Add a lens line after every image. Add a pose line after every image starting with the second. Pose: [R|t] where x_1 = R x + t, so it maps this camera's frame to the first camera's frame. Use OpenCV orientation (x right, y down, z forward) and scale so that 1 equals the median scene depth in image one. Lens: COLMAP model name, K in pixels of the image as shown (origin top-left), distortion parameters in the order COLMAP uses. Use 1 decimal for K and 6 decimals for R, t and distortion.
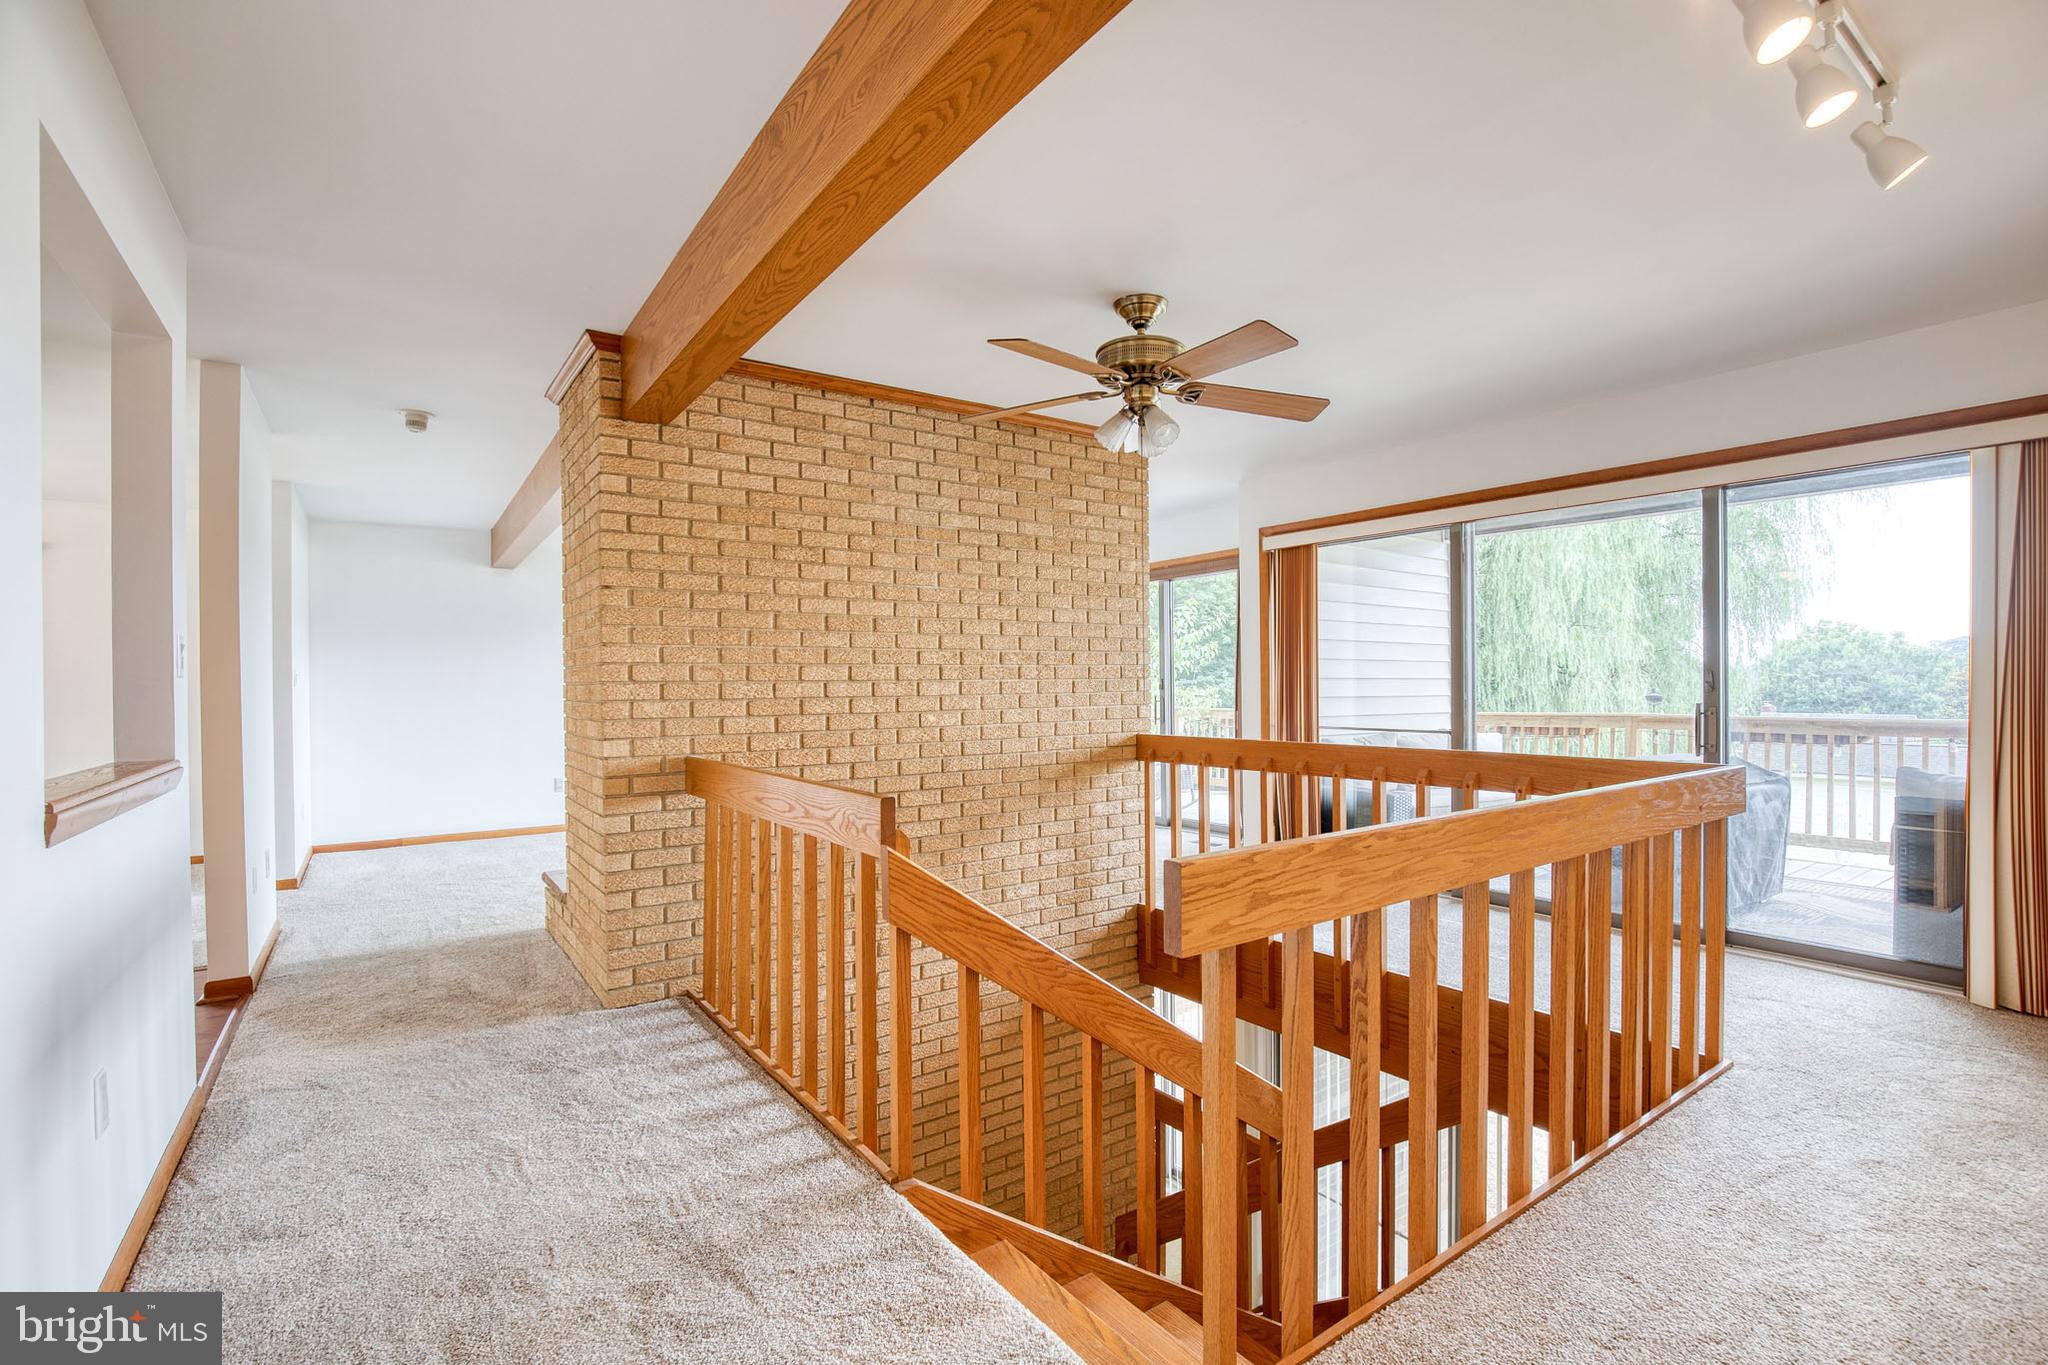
lens RADIAL K [[925.6, 0, 1024.0], [0, 925.6, 682.5], [0, 0, 1]] dist [-0.009115, -0.000169]
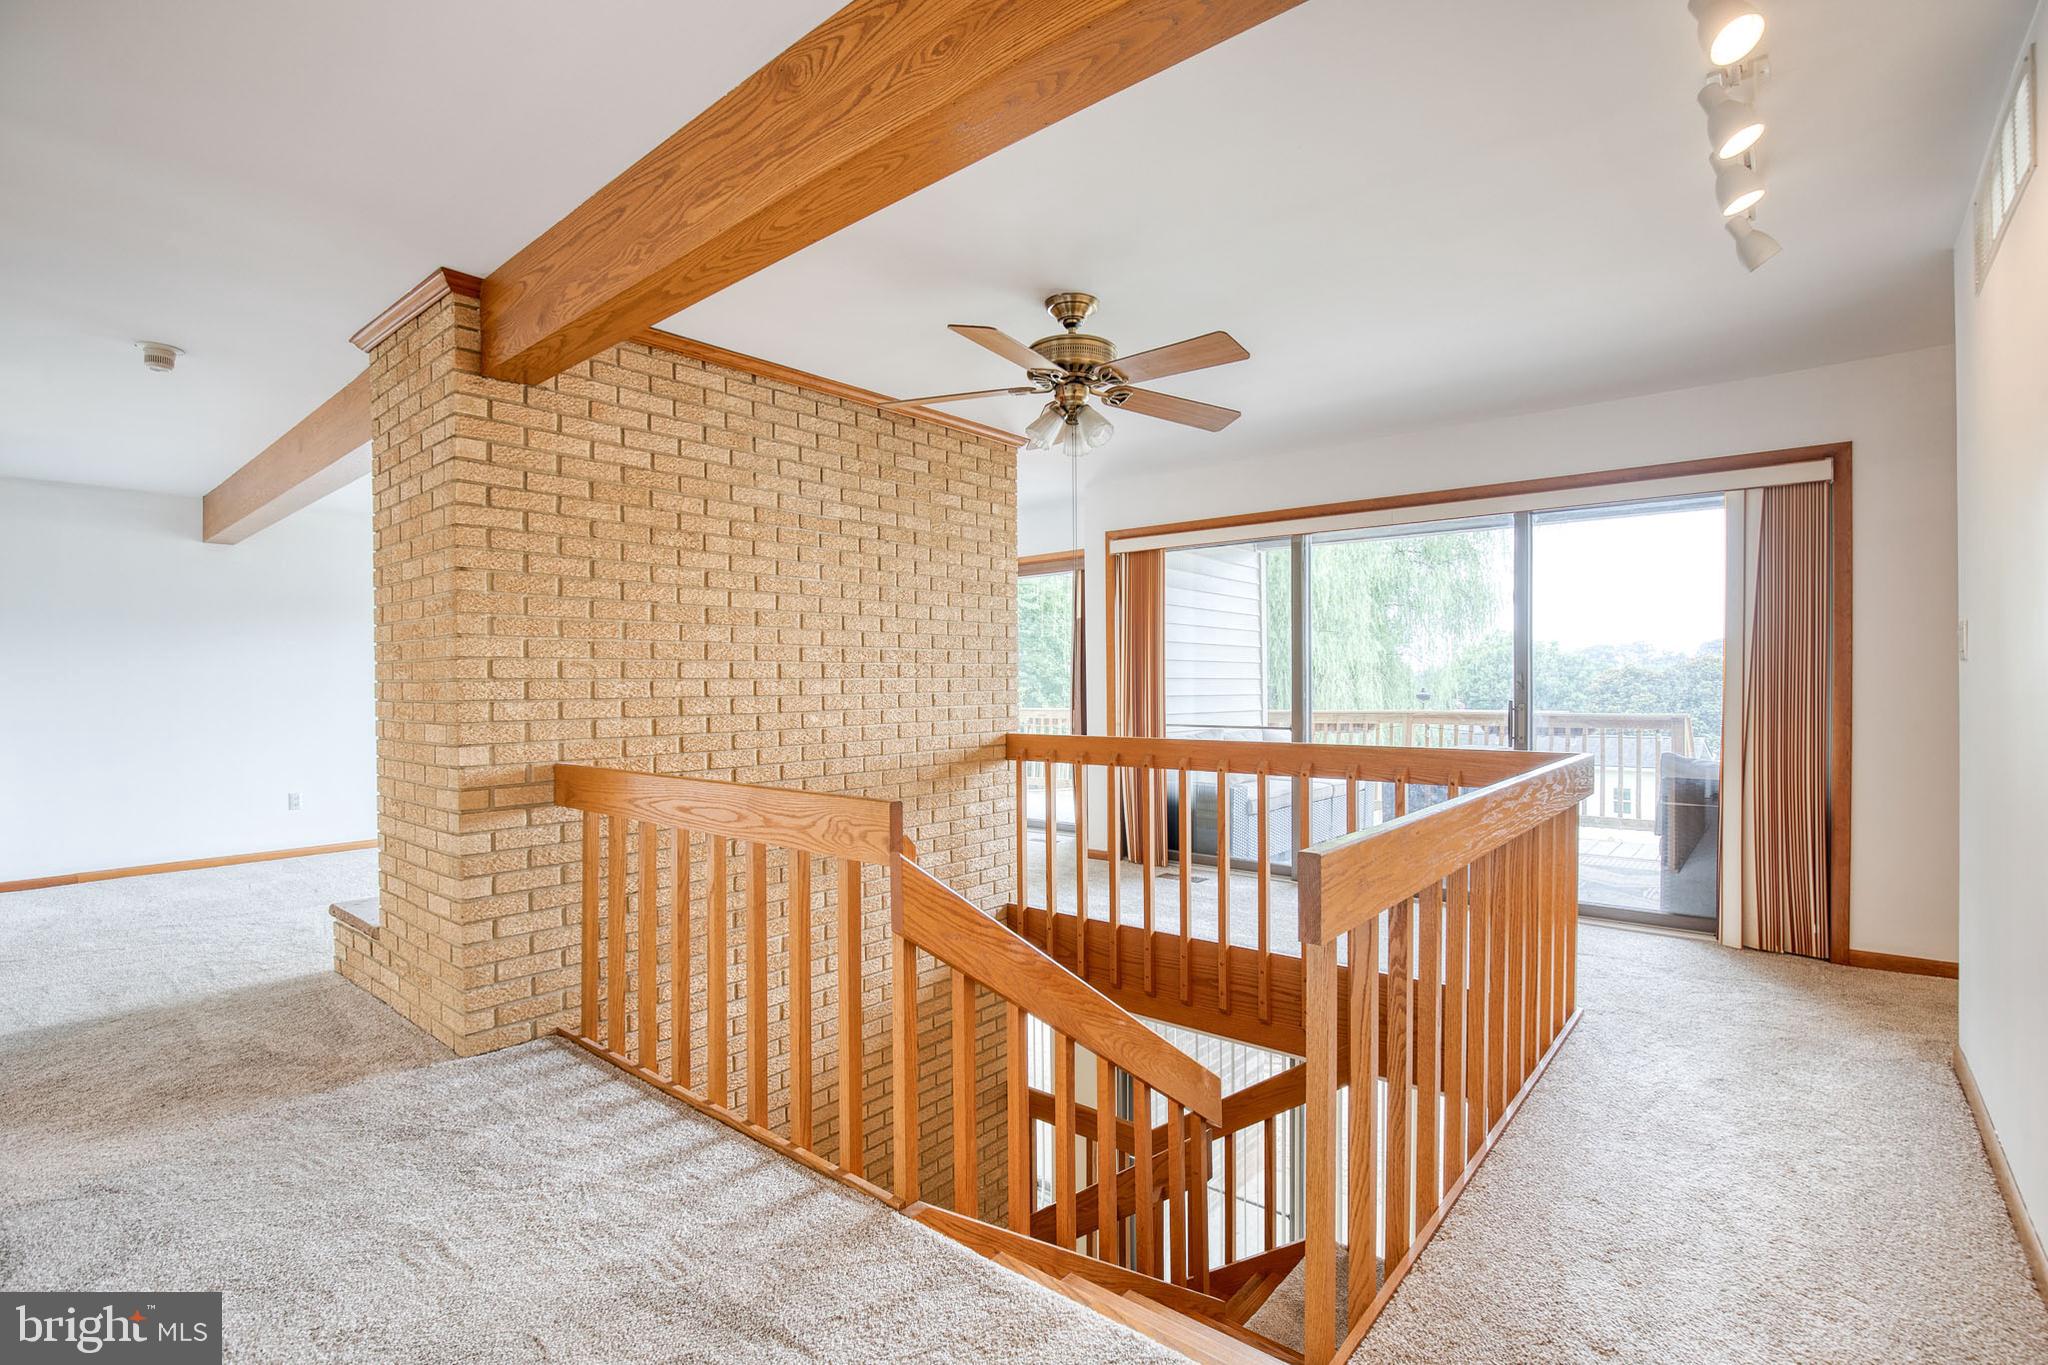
lens RADIAL K [[935.1, 0, 1021.5], [0, 935.1, 685.8], [0, 0, 1]] dist [-0.011051, 0.000635]
pose [[0.969071, 0.000986, 0.246779, -0.150704], [-0.001853, 0.999993, 0.003280, 0.001802], [-0.246774, -0.003636, 0.969066, 0.027366]]
